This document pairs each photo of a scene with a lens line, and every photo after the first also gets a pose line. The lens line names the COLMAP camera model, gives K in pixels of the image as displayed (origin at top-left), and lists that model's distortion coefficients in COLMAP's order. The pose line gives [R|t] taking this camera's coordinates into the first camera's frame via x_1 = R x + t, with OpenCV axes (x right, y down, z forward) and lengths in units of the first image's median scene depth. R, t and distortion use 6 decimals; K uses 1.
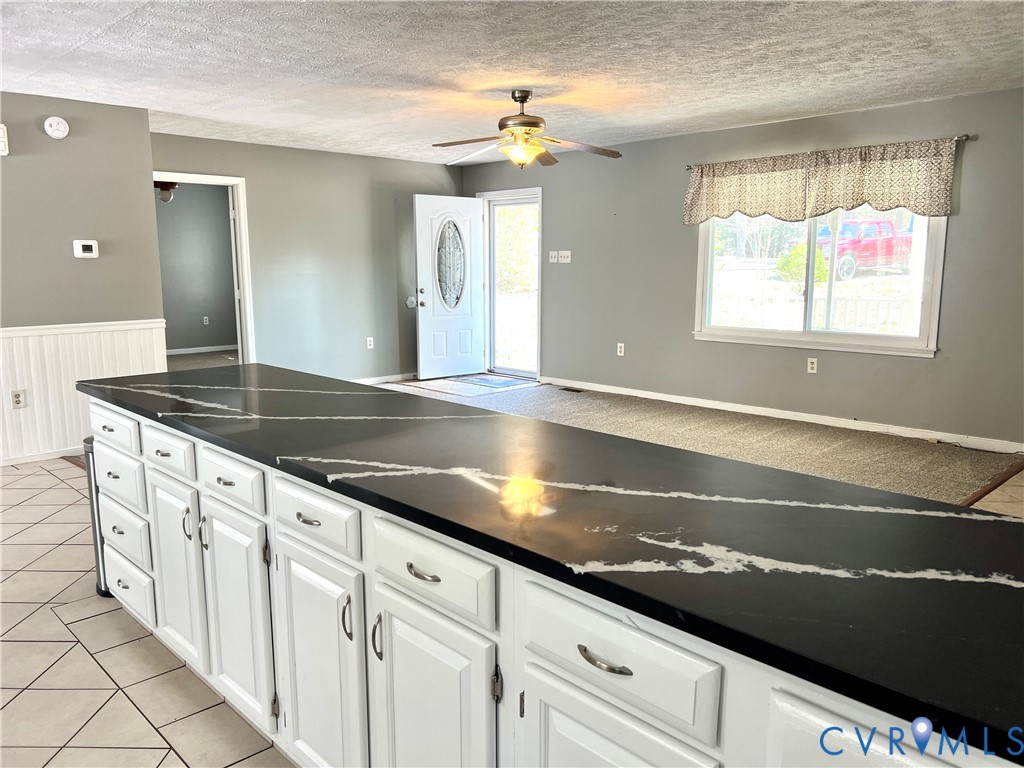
lens RADIAL K [[771.8, 0, 512.4], [0, 771.8, 383.3], [0, 0, 1]] dist [0.012316, -0.021092]
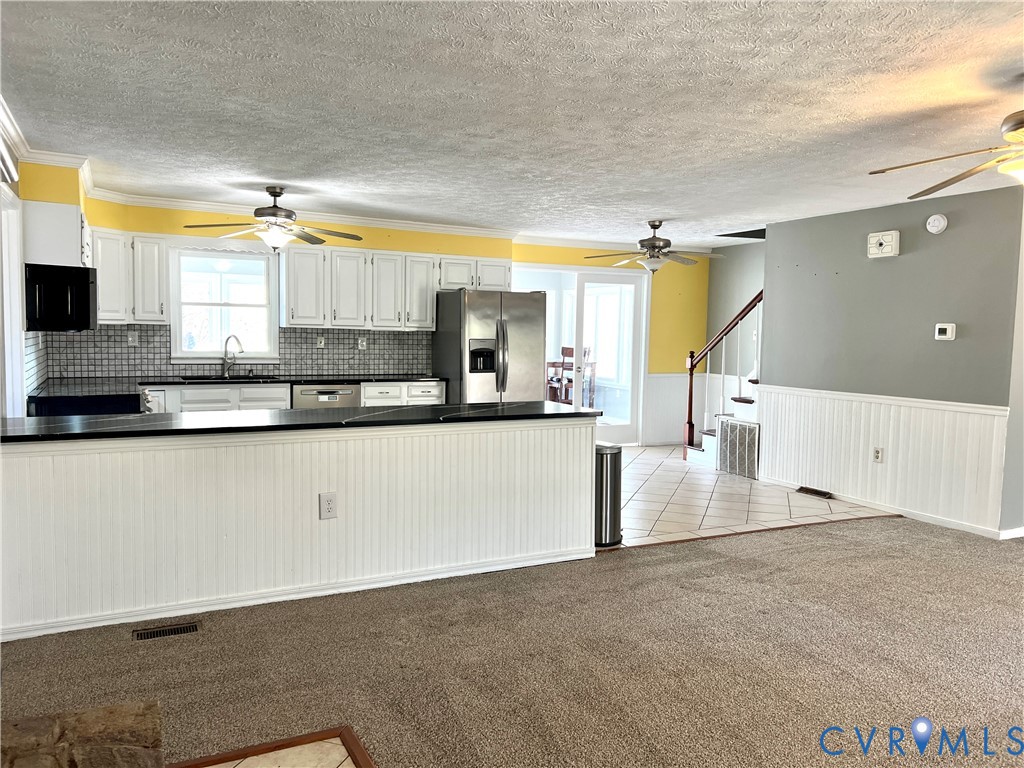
lens RADIAL K [[771.8, 0, 514.2], [0, 771.8, 382.3], [0, 0, 1]] dist [0.012316, -0.021092]
pose [[-0.301356, 0.060619, -0.951583, 0.651786], [-0.170904, 0.978382, 0.116450, -0.130171], [0.938070, 0.197723, -0.284481, 0.771713]]
